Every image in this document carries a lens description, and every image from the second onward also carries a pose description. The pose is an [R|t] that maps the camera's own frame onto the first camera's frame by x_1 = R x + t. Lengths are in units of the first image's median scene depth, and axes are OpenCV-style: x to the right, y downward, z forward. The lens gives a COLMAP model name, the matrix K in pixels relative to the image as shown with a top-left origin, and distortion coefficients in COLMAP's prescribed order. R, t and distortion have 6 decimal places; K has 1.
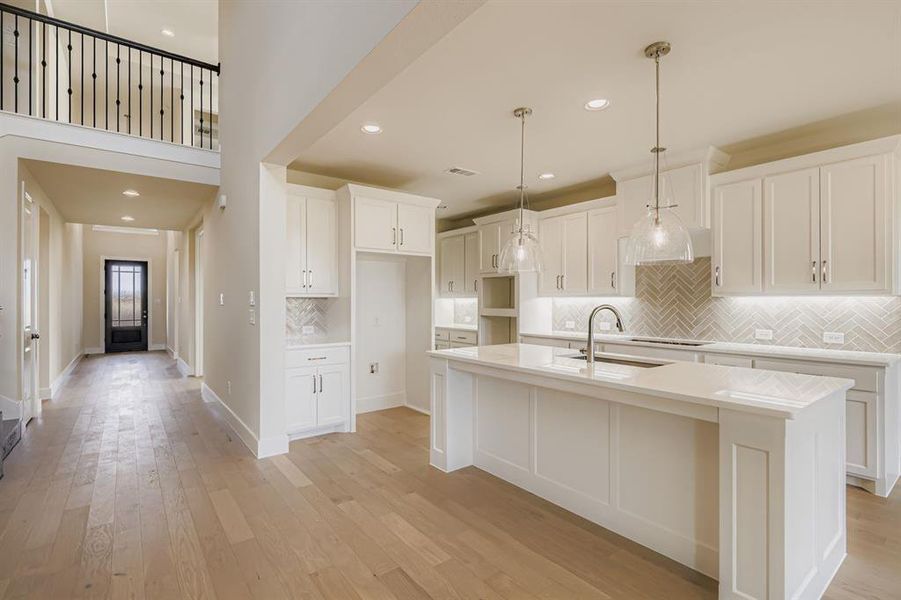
lens RADIAL K [[412.2, 0, 448.8], [0, 412.2, 304.9], [0, 0, 1]] dist [0.002688, -0.001150]
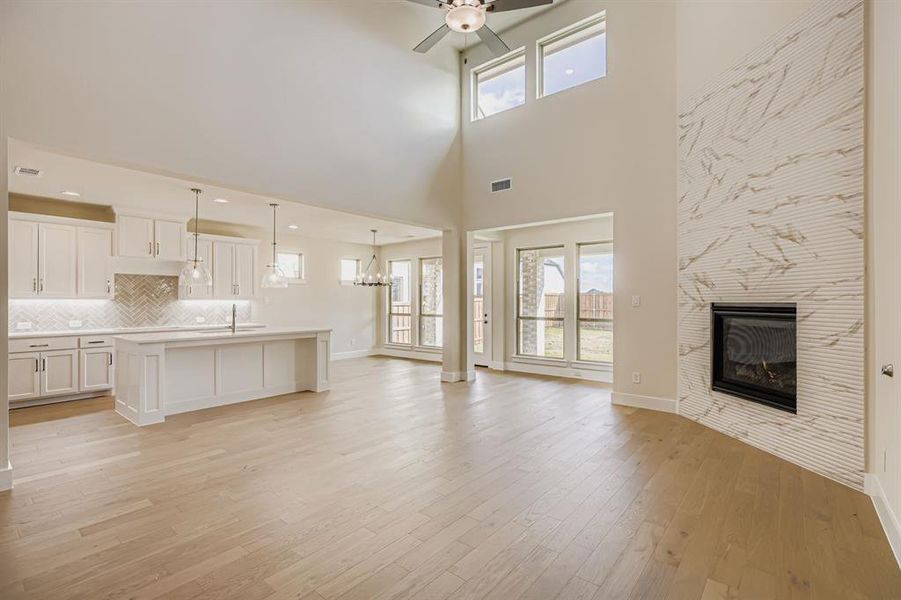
lens RADIAL K [[412.2, 0, 453.1], [0, 412.2, 300.1], [0, 0, 1]] dist [0.002688, -0.001150]
pose [[-0.227650, 0.008240, 0.973708, -1.218450], [0.010246, 0.999929, -0.006066, 0.002943], [-0.973689, 0.008596, -0.227718, 0.259993]]
